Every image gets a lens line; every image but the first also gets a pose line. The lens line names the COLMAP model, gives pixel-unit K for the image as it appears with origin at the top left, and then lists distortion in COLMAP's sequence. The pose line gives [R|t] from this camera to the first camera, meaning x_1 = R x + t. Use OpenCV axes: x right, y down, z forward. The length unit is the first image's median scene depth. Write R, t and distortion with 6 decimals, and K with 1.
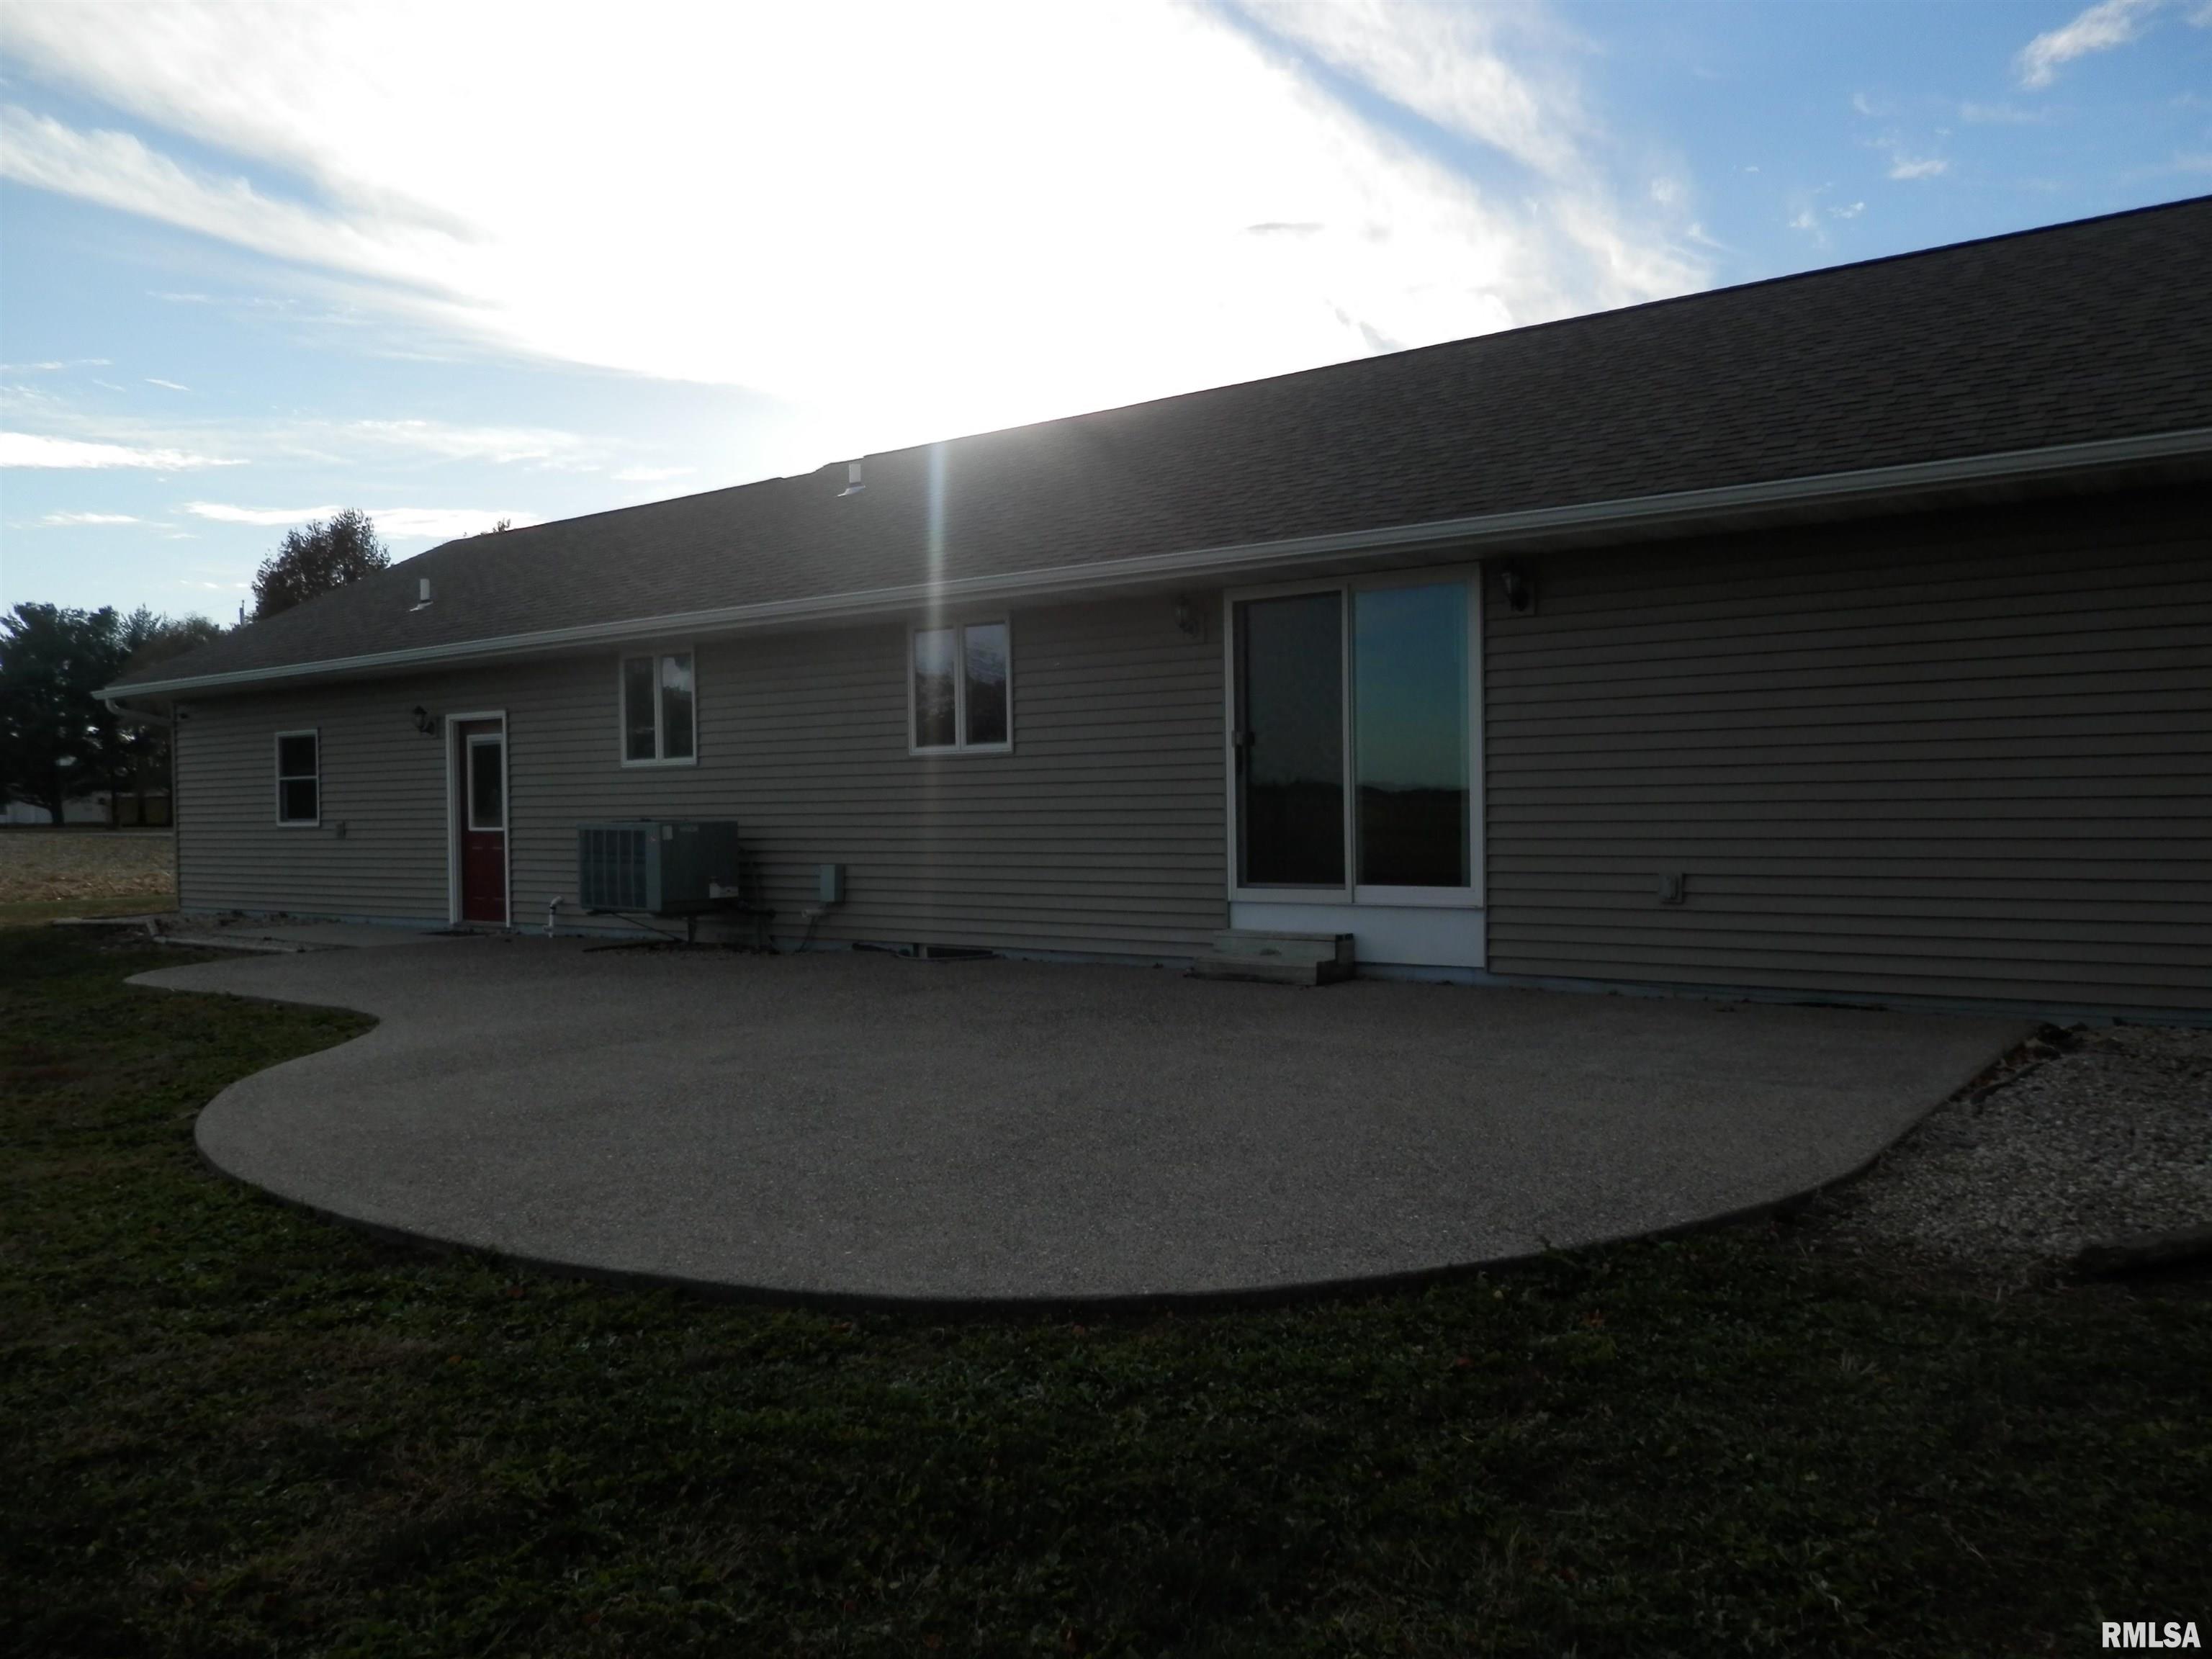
lens RADIAL K [[1691.4, 0, 1106.0], [0, 1691.4, 829.5], [0, 0, 1]] dist [0.002655, -0.000822]
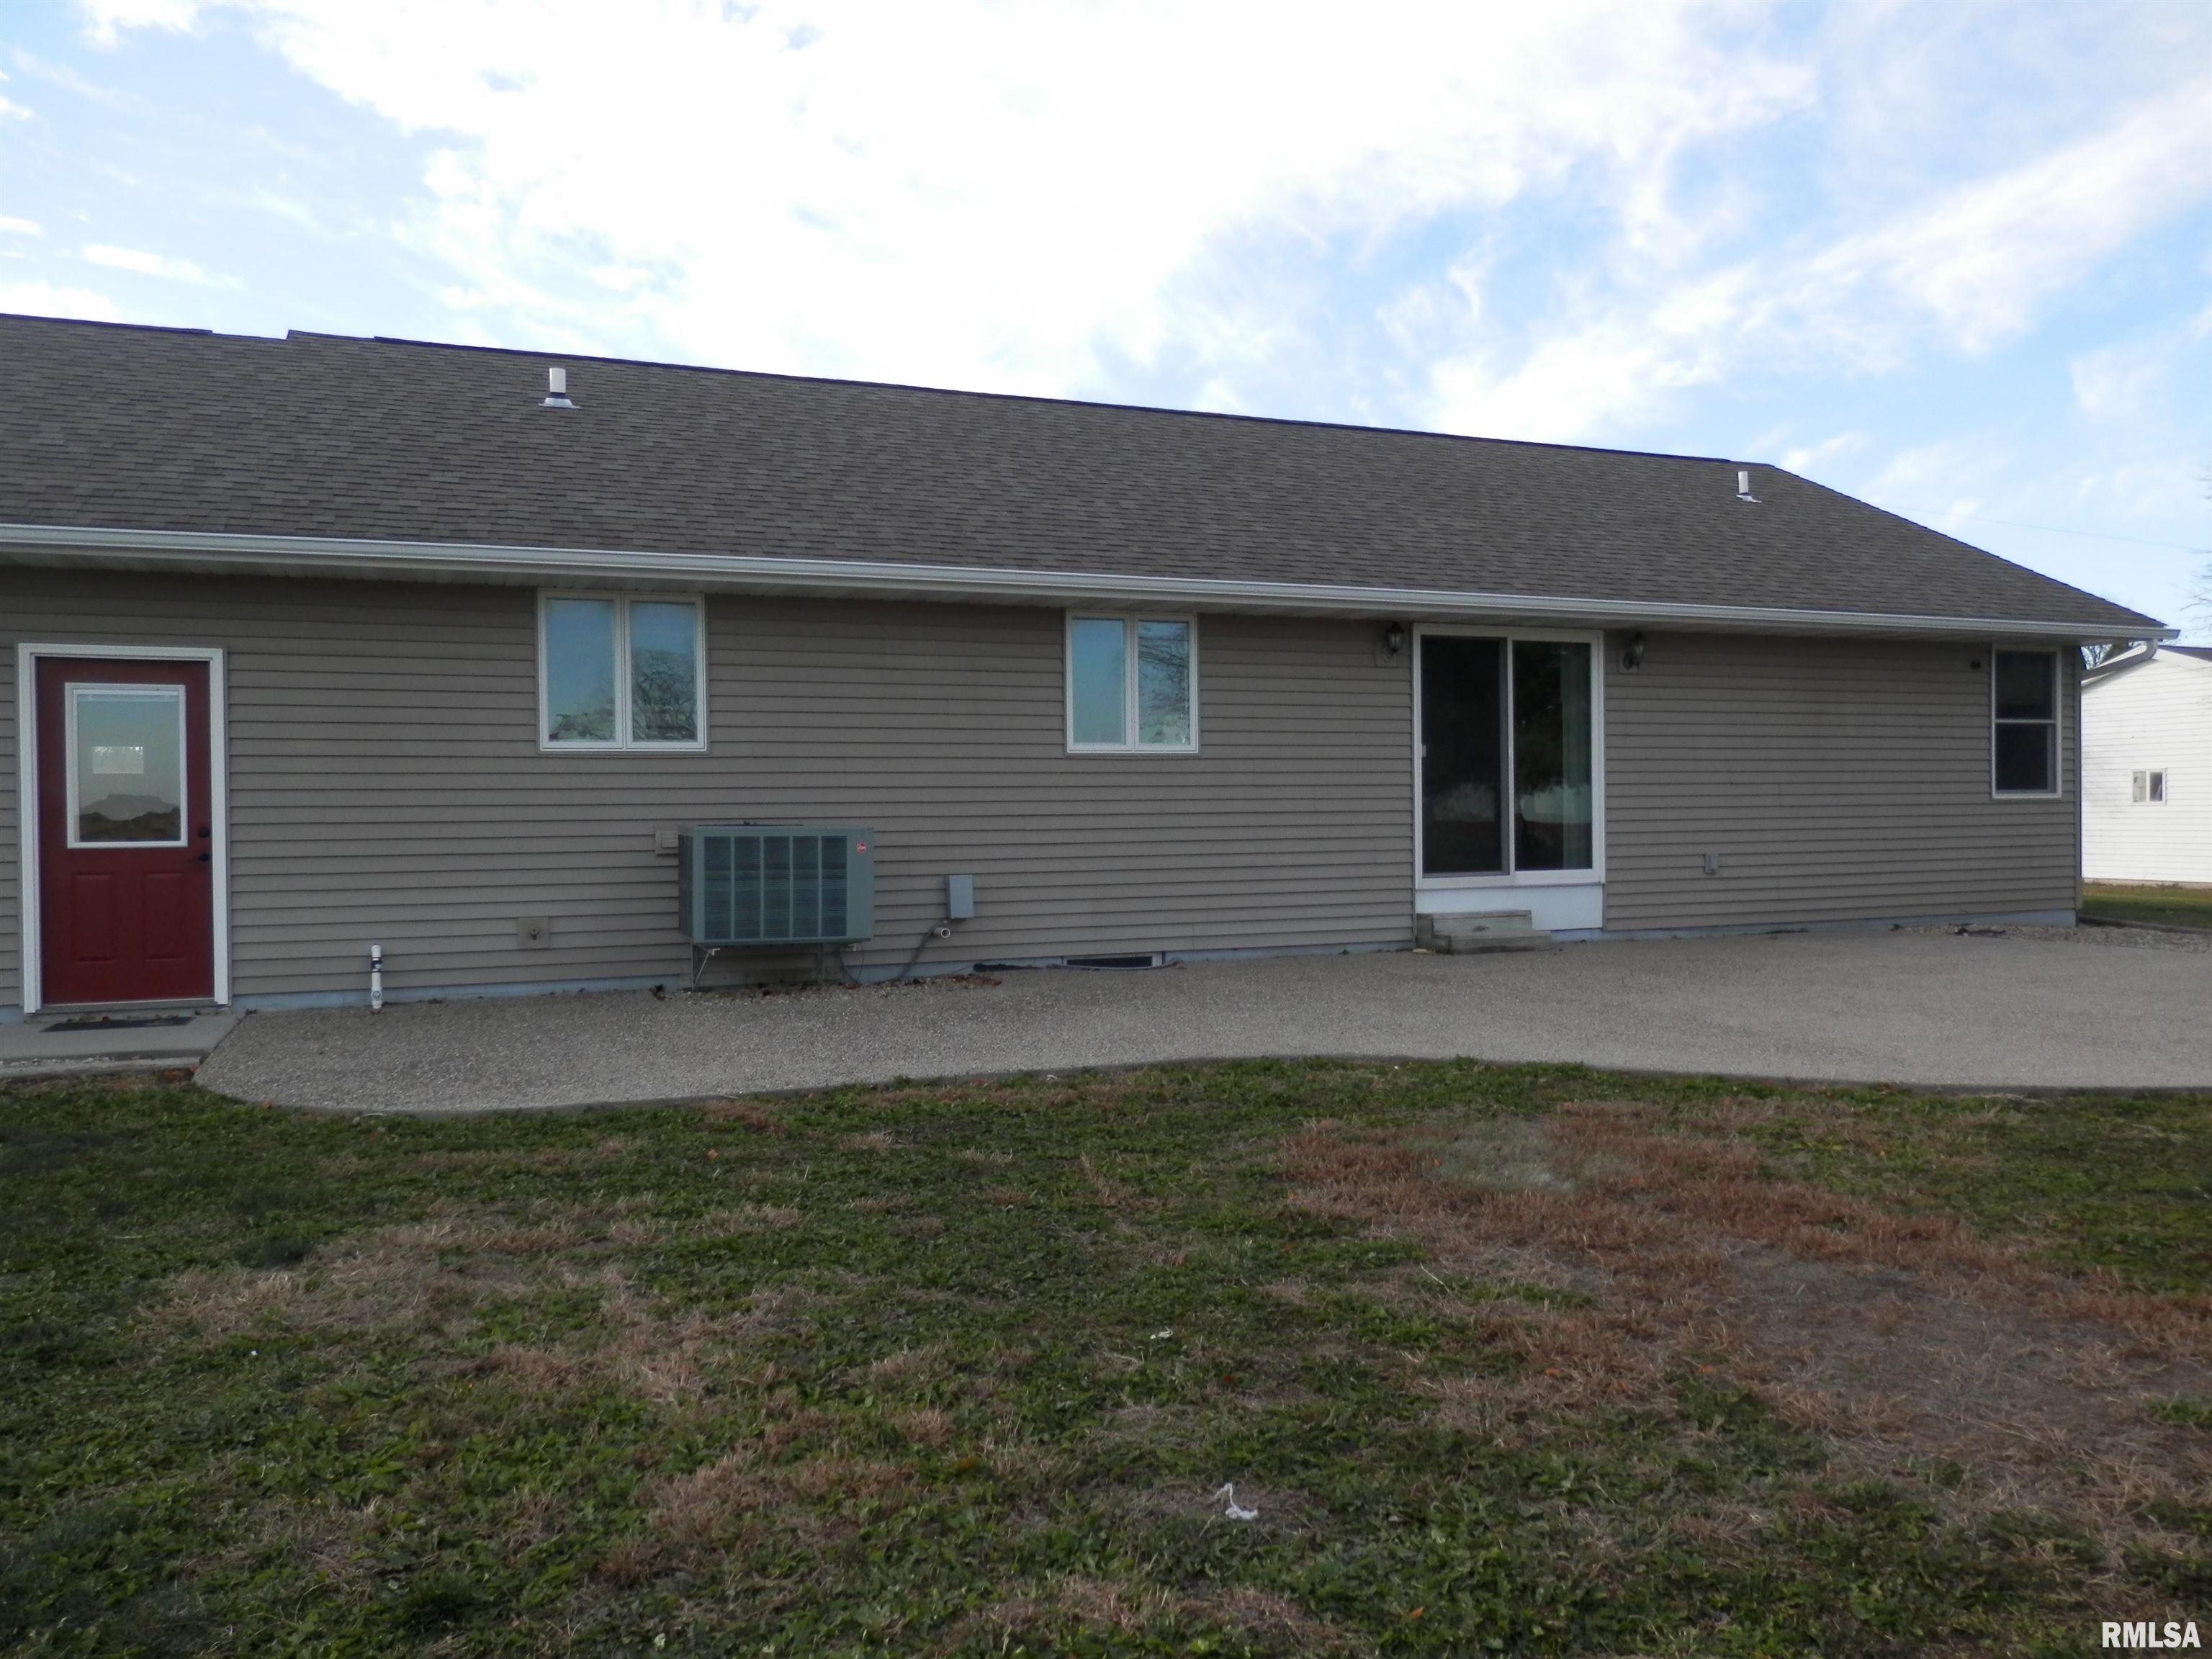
lens RADIAL K [[1691.4, 0, 1106.0], [0, 1691.4, 829.5], [0, 0, 1]] dist [0.002655, -0.000822]
pose [[0.484741, 0.004215, 0.874647, -1.003982], [0.017345, 0.999745, -0.014431, 0.012768], [-0.874486, 0.022166, 0.484545, 0.583020]]
